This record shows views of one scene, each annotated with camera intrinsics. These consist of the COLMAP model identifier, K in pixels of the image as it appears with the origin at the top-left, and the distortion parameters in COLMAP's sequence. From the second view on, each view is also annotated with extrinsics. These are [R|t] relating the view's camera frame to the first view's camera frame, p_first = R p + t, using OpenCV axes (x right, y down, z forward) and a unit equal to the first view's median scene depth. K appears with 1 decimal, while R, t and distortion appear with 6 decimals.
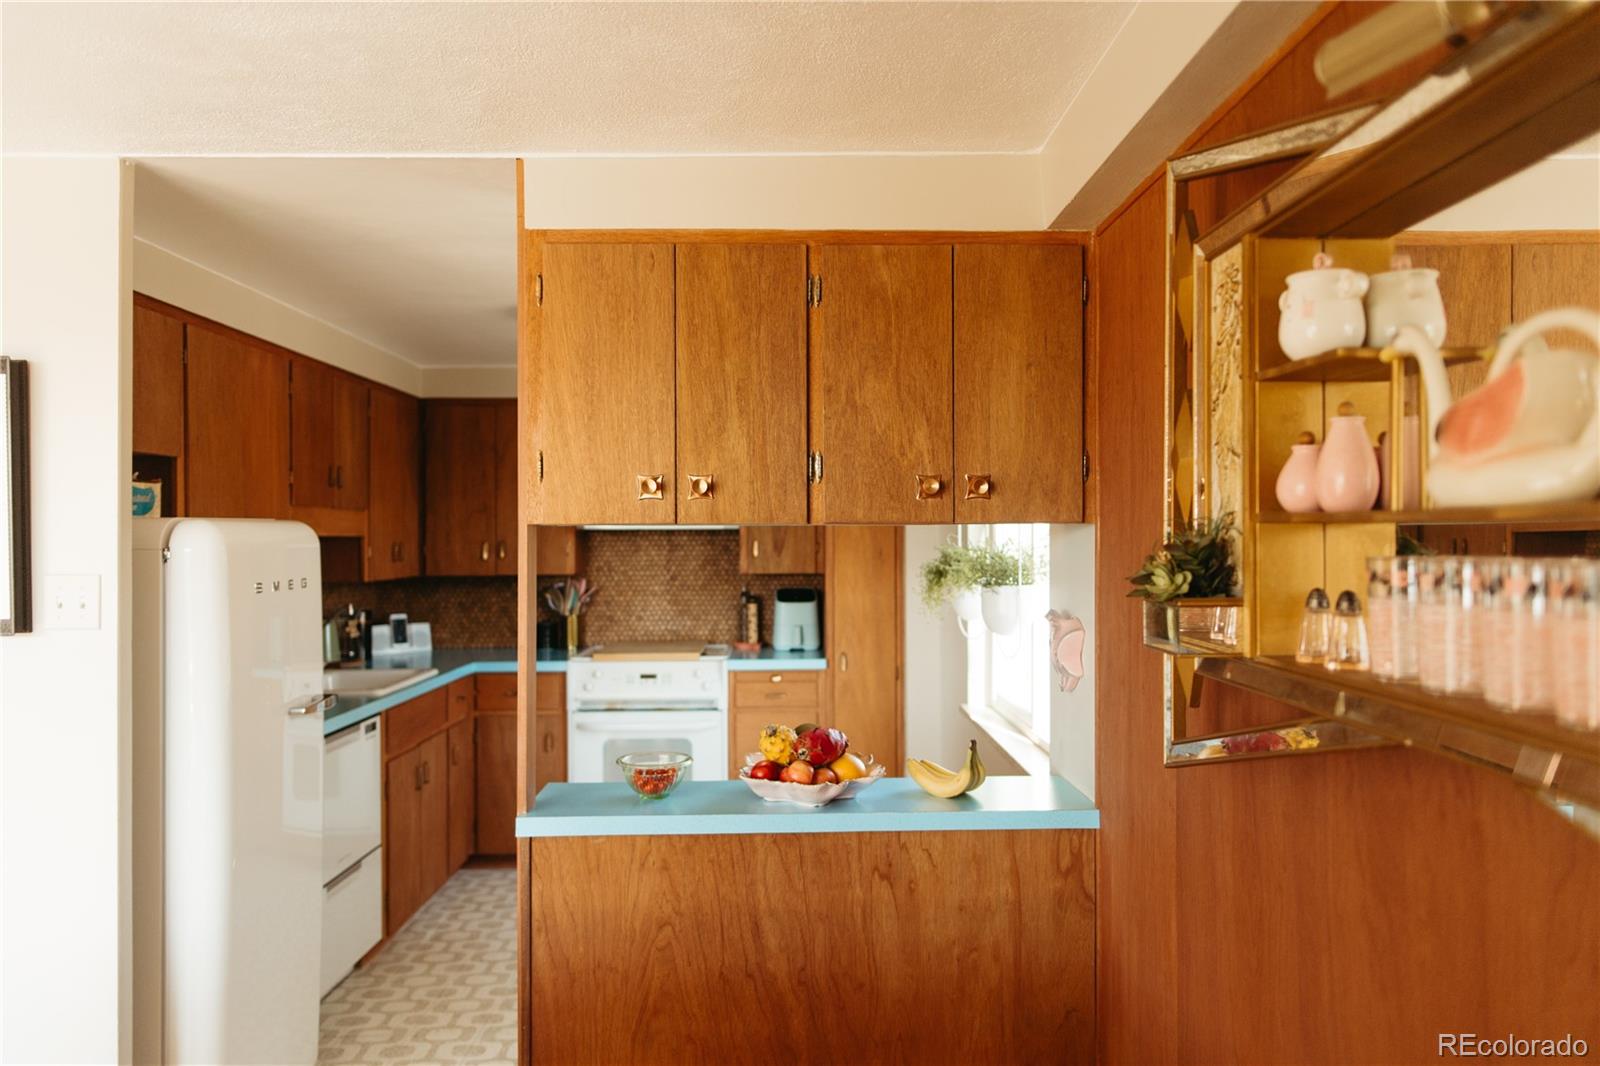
lens RADIAL K [[1100.2, 0, 814.0], [0, 1100.2, 532.7], [0, 0, 1]] dist [0.008537, -0.003585]
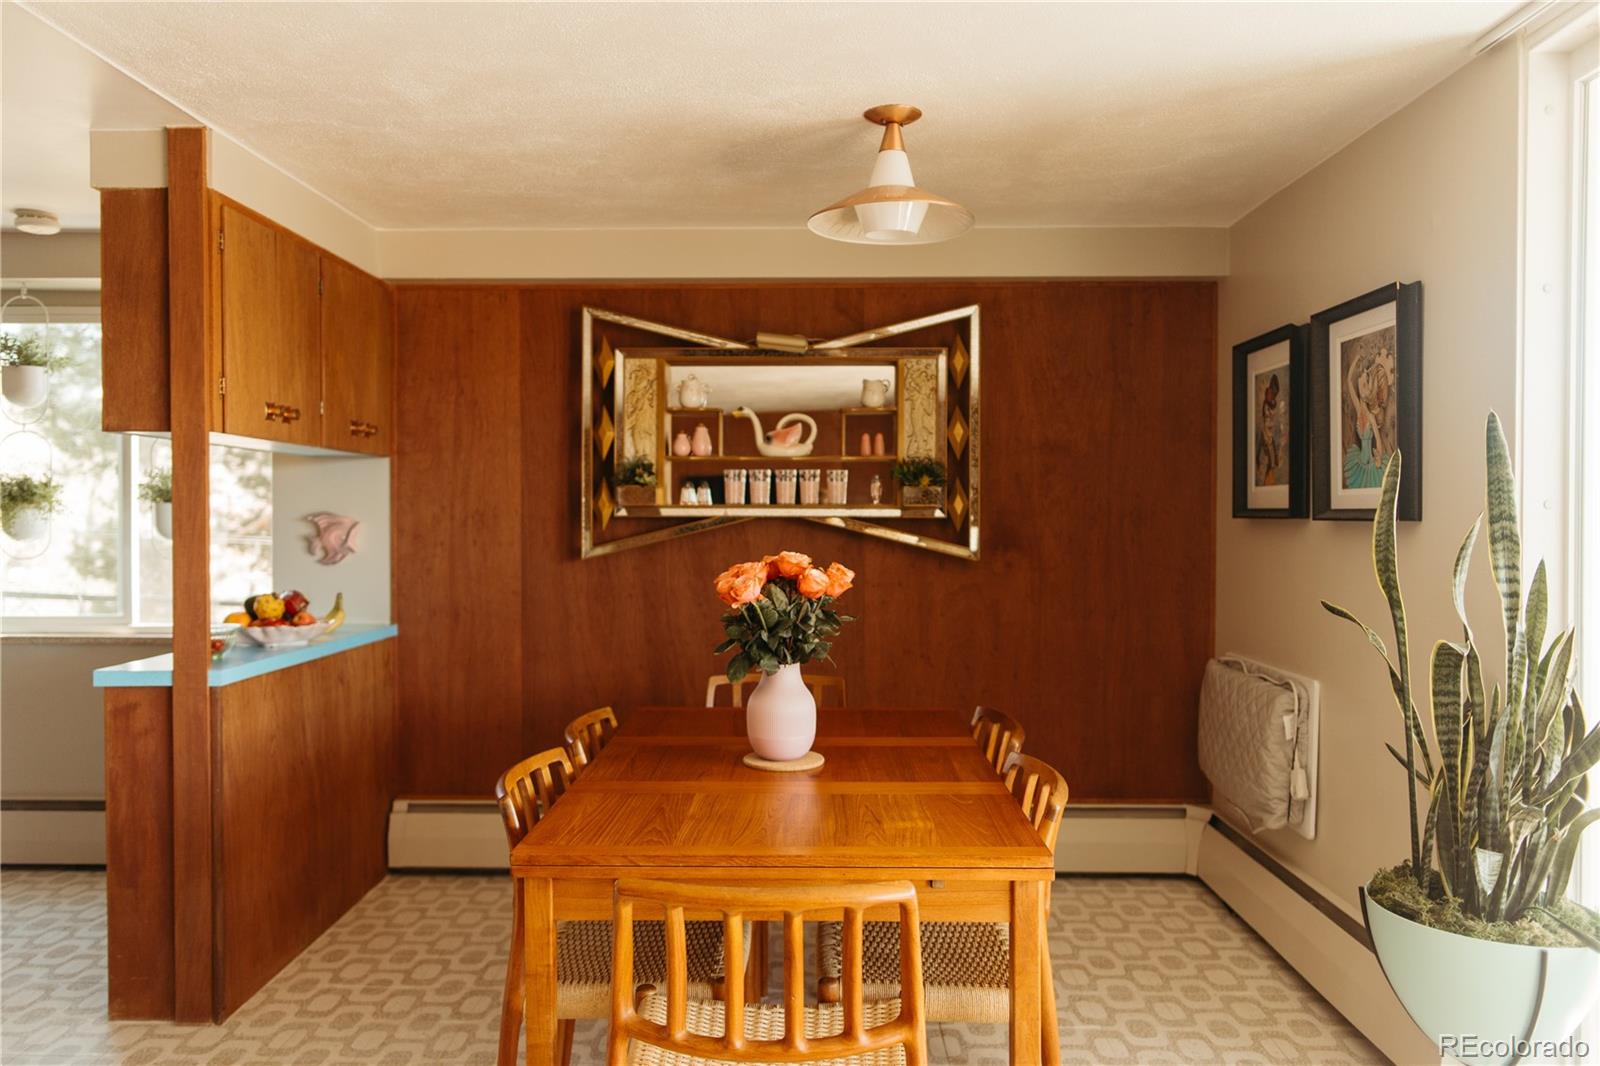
lens RADIAL K [[1130.2, 0, 796.7], [0, 1130.2, 528.1], [0, 0, 1]] dist [0.001846, -0.001998]
pose [[0.050255, -0.006350, 0.998716, -0.700676], [-0.003623, 0.999972, 0.006540, 0.041959], [-0.998730, -0.003947, 0.050231, 0.138853]]
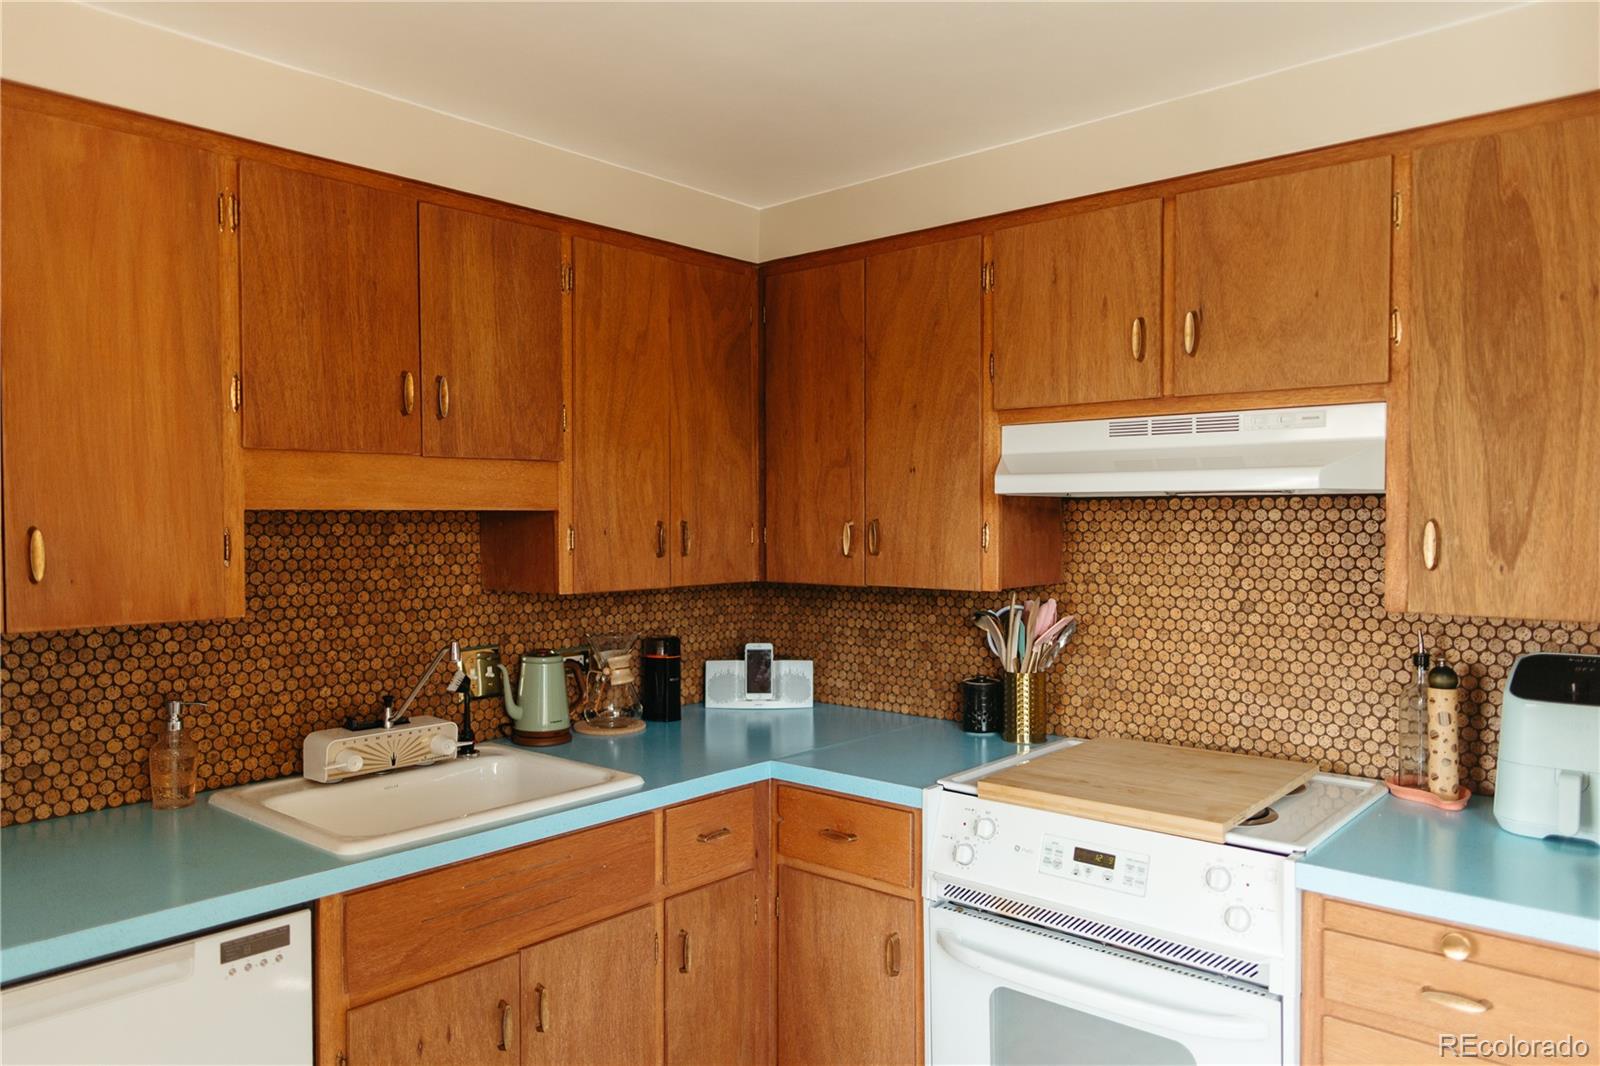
lens RADIAL K [[1112.4, 0, 792.2], [0, 1112.4, 533.0], [0, 0, 1]] dist [0.009751, -0.005436]
pose [[0.737065, 0.013886, -0.675679, 0.042272], [0.001033, 0.999765, 0.021673, 0.002637], [0.675821, -0.016672, 0.736878, 0.627414]]
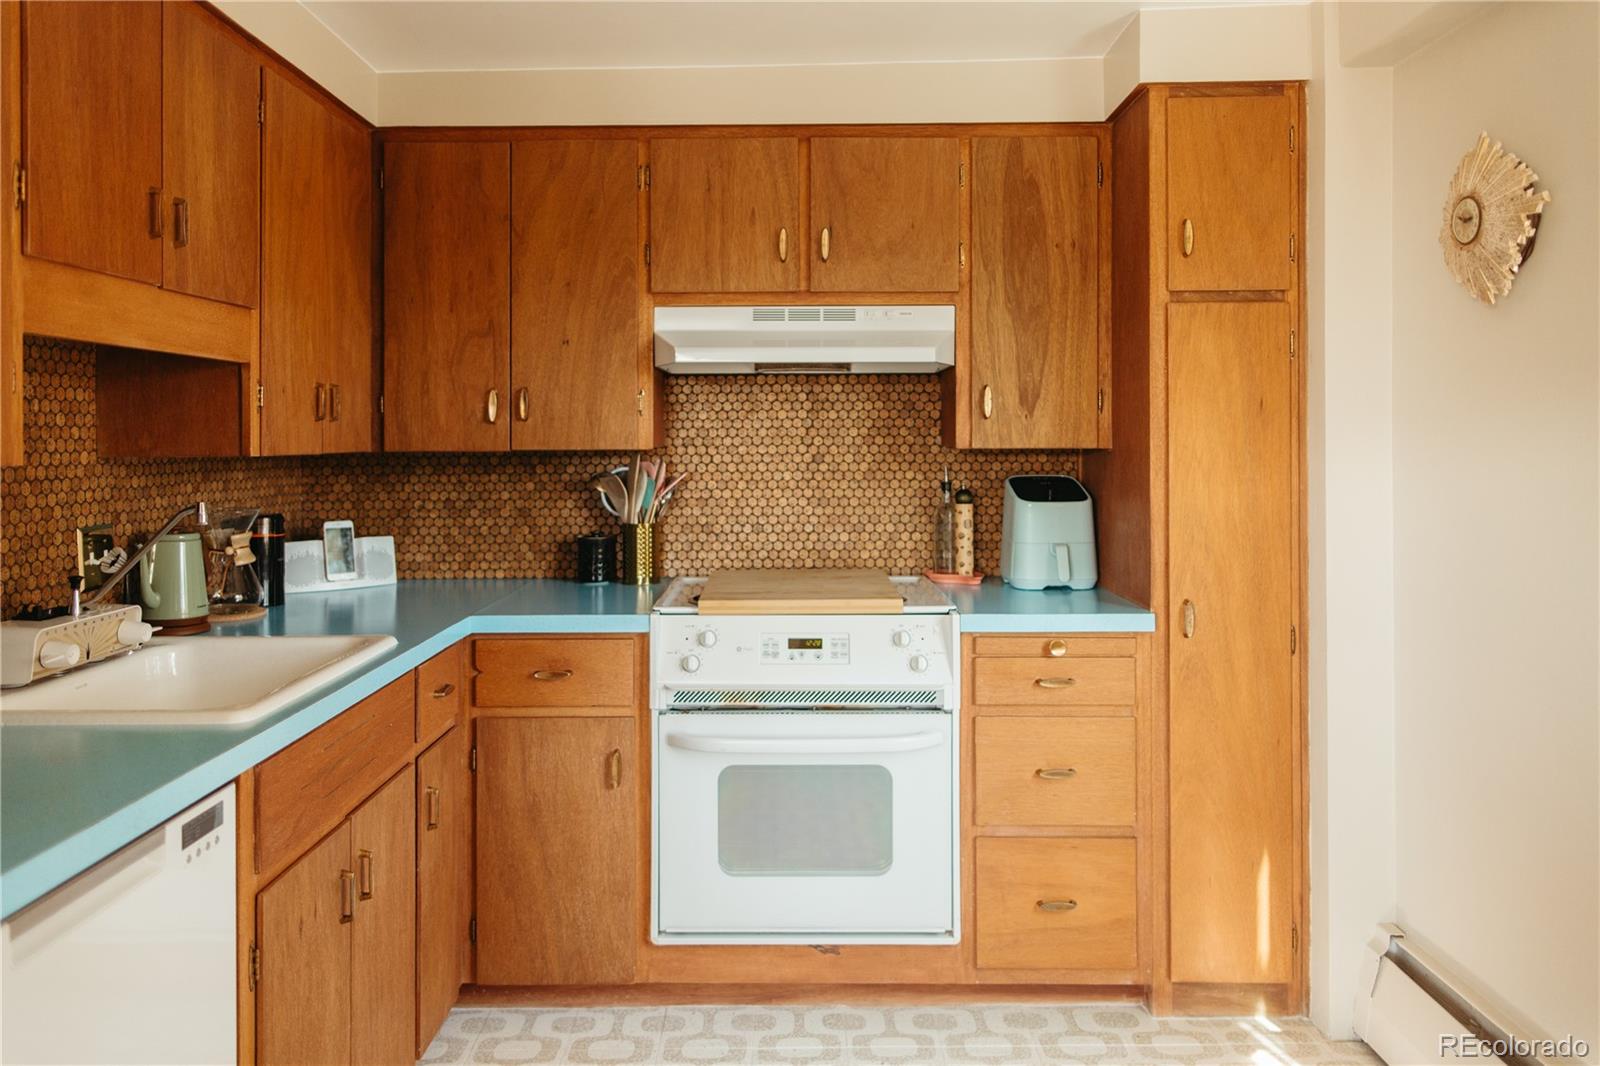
lens RADIAL K [[1126.6, 0, 774.1], [0, 1126.6, 433.8], [0, 0, 1]] dist [0.008385, -0.002520]
pose [[0.999337, 0.001048, -0.036402, -0.145886], [-0.001010, 0.999999, 0.001055, 0.031607], [0.036403, -0.001018, 0.999337, 0.471805]]
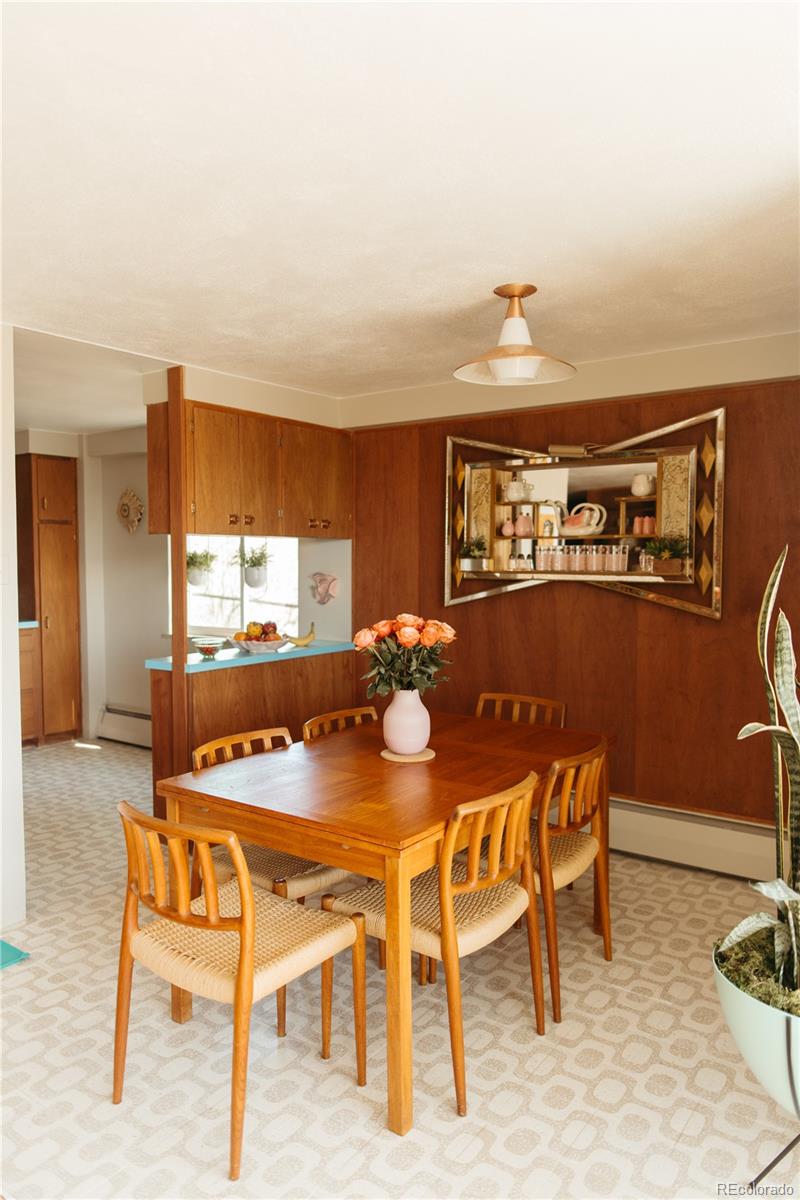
lens RADIAL K [[825.2, 0, 400.0], [0, 825.2, 600.0], [0, 0, 1]] dist [0.008537, -0.003585]
pose [[0.612487, -0.036285, 0.789648, -0.624278], [-0.006123, 0.998698, 0.050641, 0.018470], [-0.790457, -0.035852, 0.611467, -0.170089]]
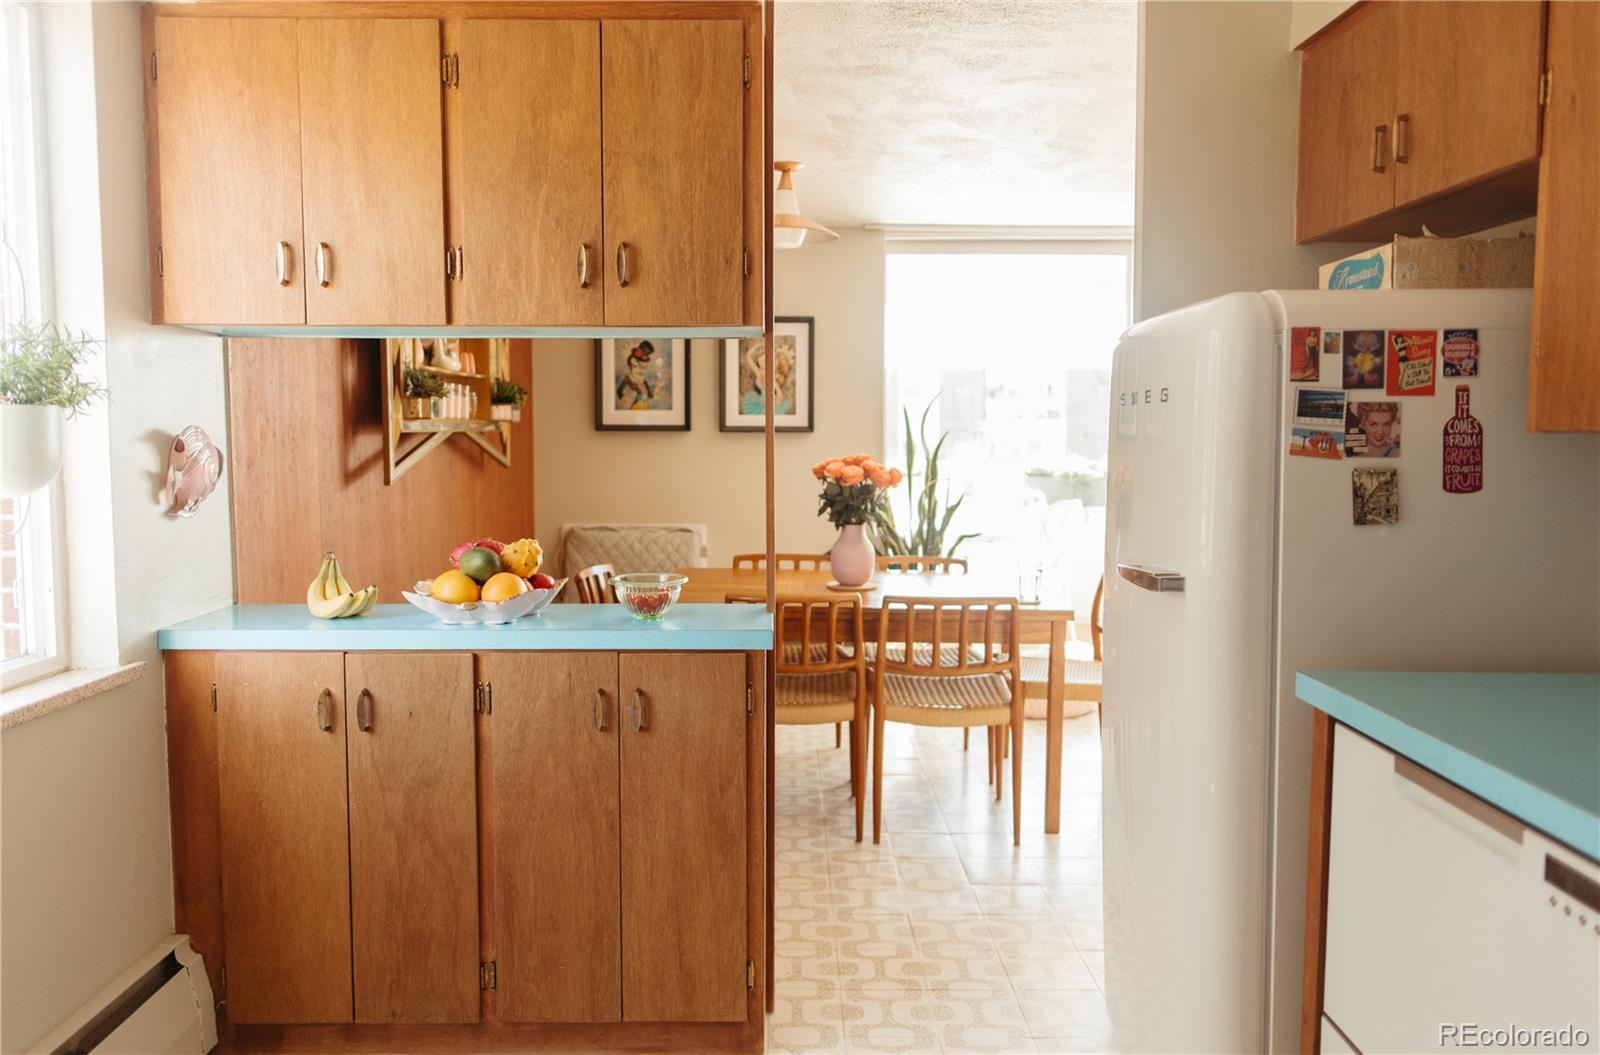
lens RADIAL K [[1104.7, 0, 798.7], [0, 1104.7, 505.2], [0, 0, 1]] dist [-0.000887, -0.000067]
pose [[-0.999814, 0.000251, 0.019266, -0.148480], [0.001542, 0.997752, 0.067000, 0.039628], [-0.019206, 0.067017, -0.997567, 0.985907]]
